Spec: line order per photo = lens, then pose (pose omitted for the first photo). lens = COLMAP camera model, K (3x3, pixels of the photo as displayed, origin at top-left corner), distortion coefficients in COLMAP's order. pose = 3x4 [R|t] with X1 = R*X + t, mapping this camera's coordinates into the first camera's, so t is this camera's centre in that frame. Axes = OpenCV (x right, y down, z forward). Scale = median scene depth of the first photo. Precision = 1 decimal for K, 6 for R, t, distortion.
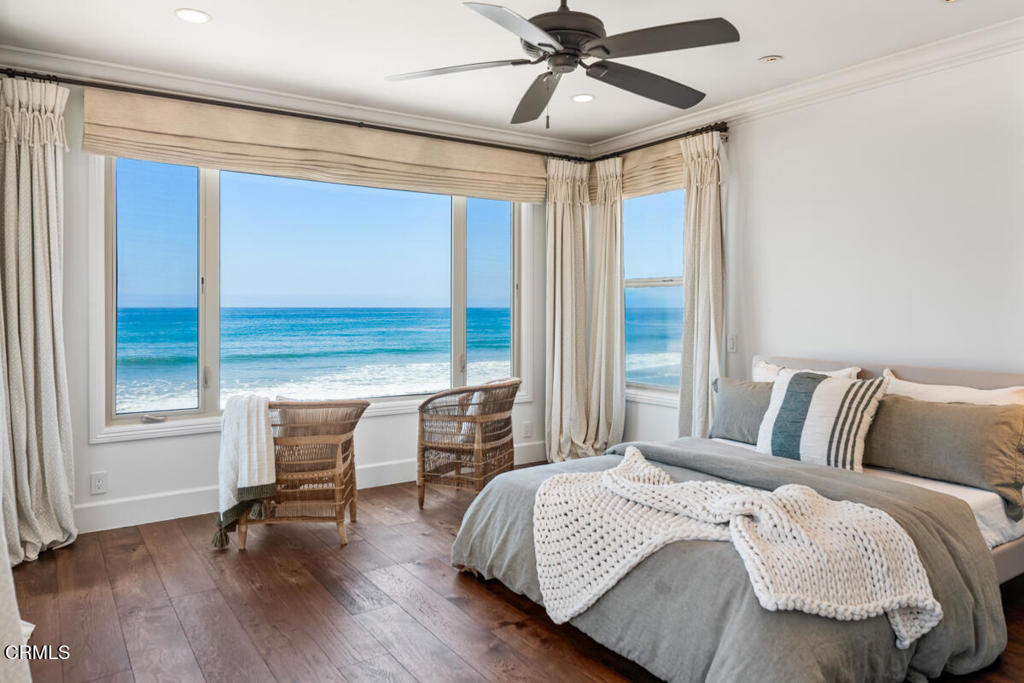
lens RADIAL K [[678.2, 0, 513.1], [0, 678.2, 332.9], [0, 0, 1]] dist [0.006608, -0.003556]
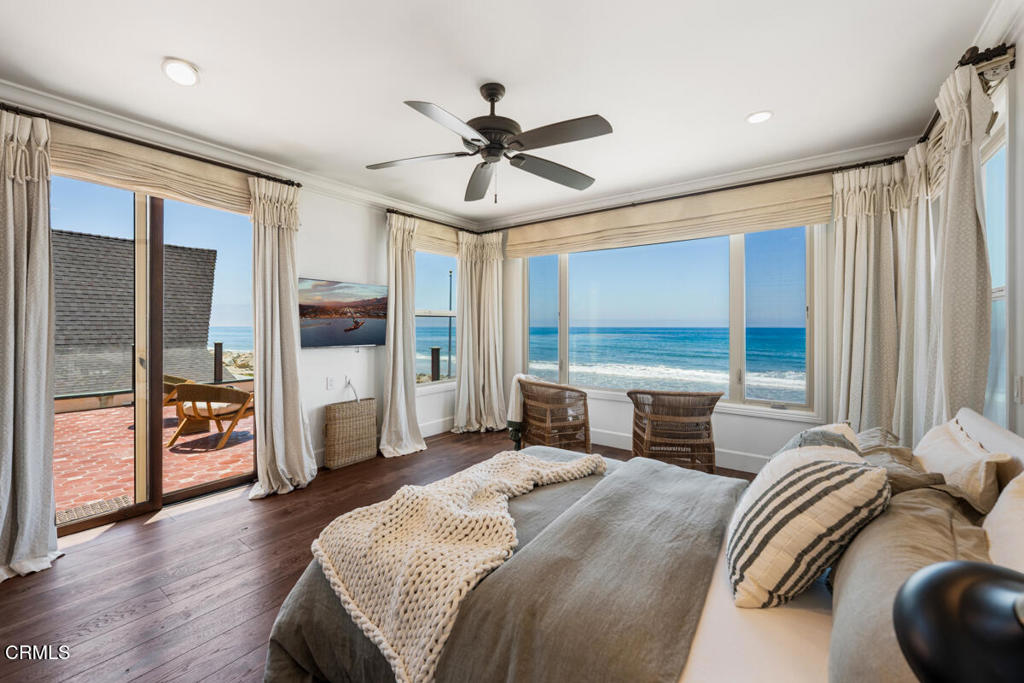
lens RADIAL K [[412.0, 0, 512.0], [0, 412.0, 341.5], [0, 0, 1]] dist [-0.000989, -0.000392]
pose [[0.342554, 0.035317, -0.938834, 0.585606], [-0.035541, 0.999065, 0.024615, -0.023001], [0.938826, 0.024935, 0.343489, 0.488331]]
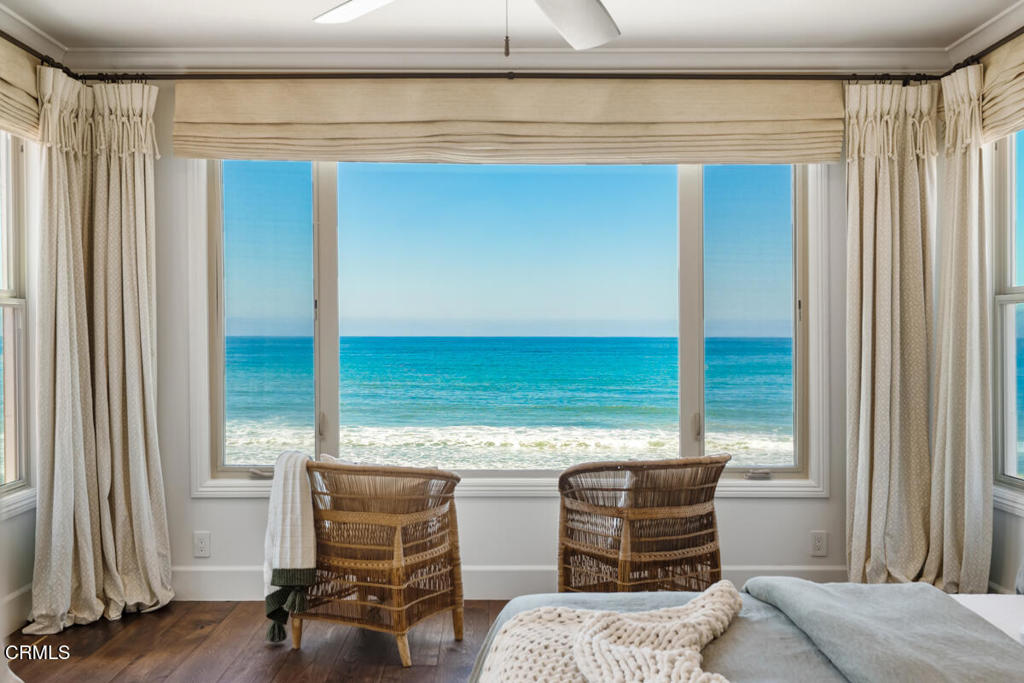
lens RADIAL K [[1028.3, 0, 513.0], [0, 1028.3, 378.8], [0, 0, 1]] dist [0.005870, 0.003936]
pose [[0.834364, 0.024953, -0.550650, 0.397208], [-0.022908, 0.999681, 0.010589, -0.008061], [0.550738, 0.003779, 0.834669, 0.133165]]
